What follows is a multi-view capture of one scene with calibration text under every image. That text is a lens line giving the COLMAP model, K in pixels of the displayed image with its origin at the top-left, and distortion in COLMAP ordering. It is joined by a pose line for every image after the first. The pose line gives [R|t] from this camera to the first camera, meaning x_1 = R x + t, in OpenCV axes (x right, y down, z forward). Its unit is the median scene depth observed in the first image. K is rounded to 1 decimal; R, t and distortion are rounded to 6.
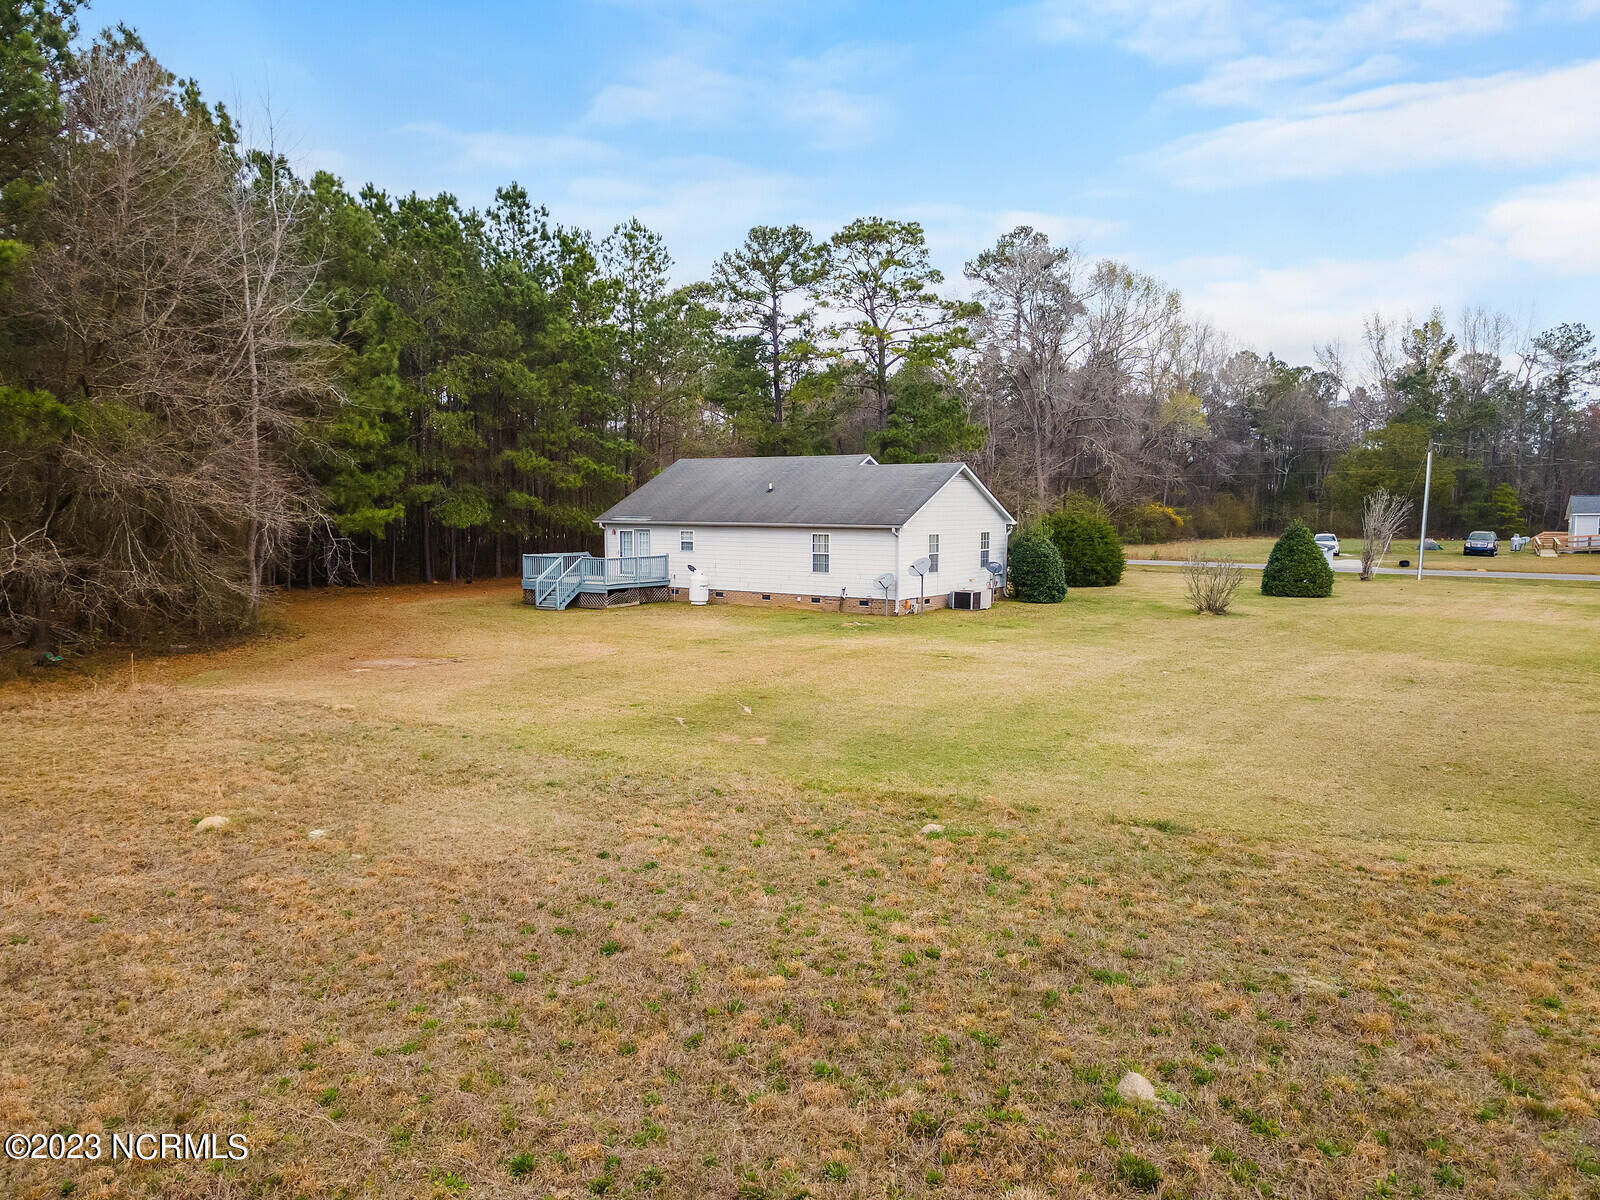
lens RADIAL K [[1184.3, 0, 813.2], [0, 1184.3, 608.1], [0, 0, 1]] dist [0.040450, 0.010934]
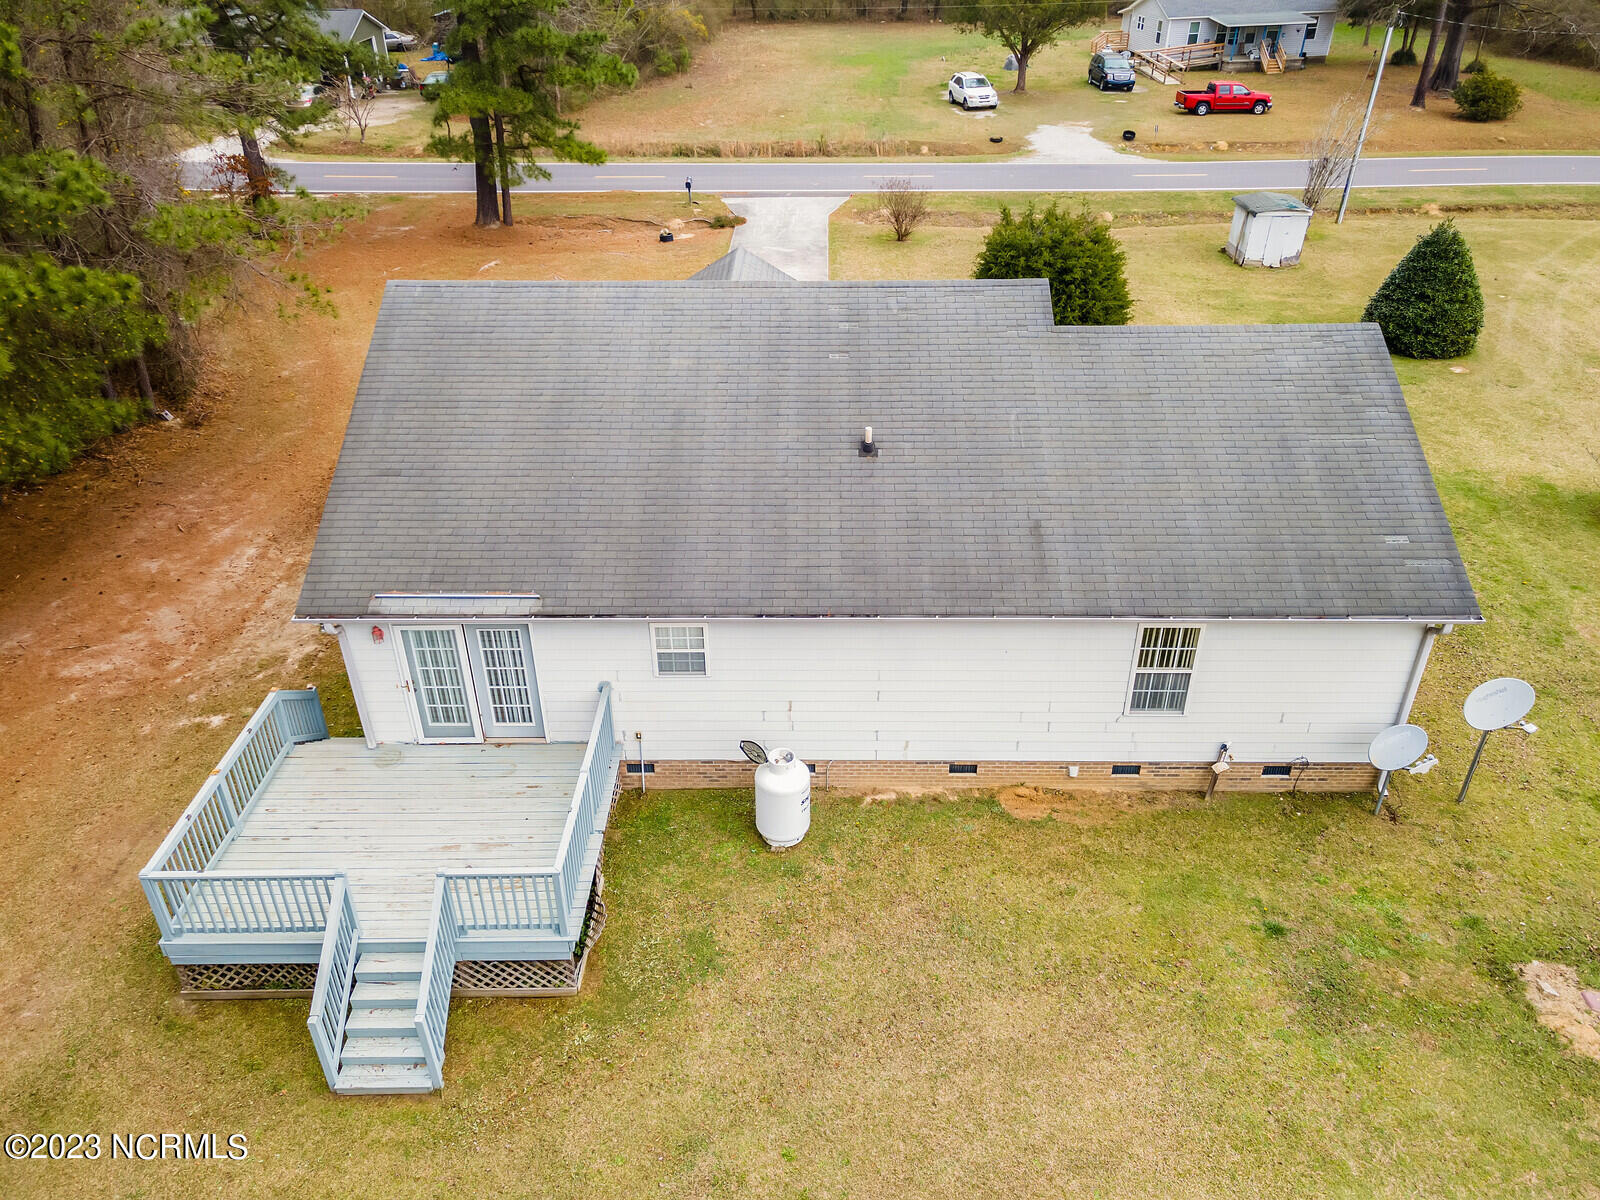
lens RADIAL K [[1154.5, 0, 809.8], [0, 1154.5, 606.2], [0, 0, 1]] dist [0.034843, 0.022536]
pose [[0.821514, -0.303500, 0.482703, -0.196466], [0.054712, 0.884621, 0.463091, -0.185182], [-0.567557, -0.354026, 0.743333, 0.632162]]
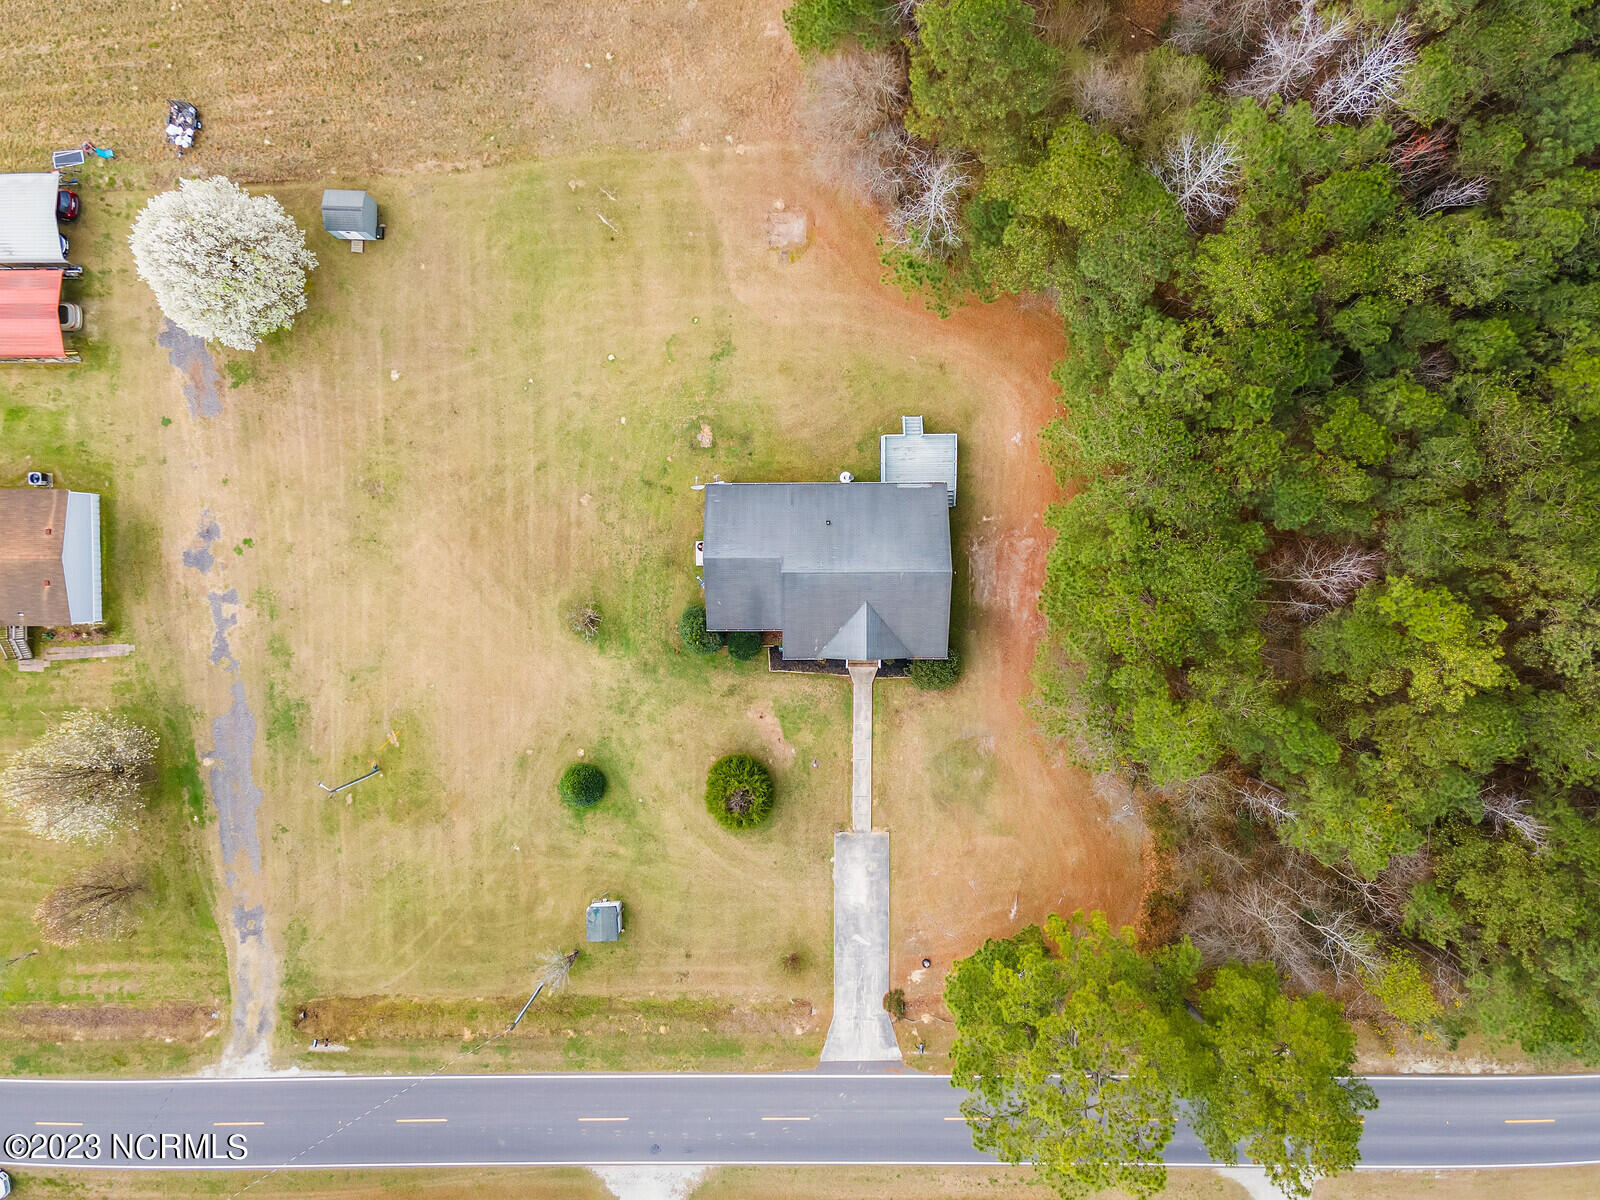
lens RADIAL K [[1184.3, 0, 813.2], [0, 1184.3, 608.1], [0, 0, 1]] dist [0.040450, 0.010934]
pose [[-0.815552, 0.578114, 0.025680, 0.003163], [-0.042089, -0.103518, 0.993737, -1.407023], [0.577151, 0.809363, 0.108756, 0.780267]]
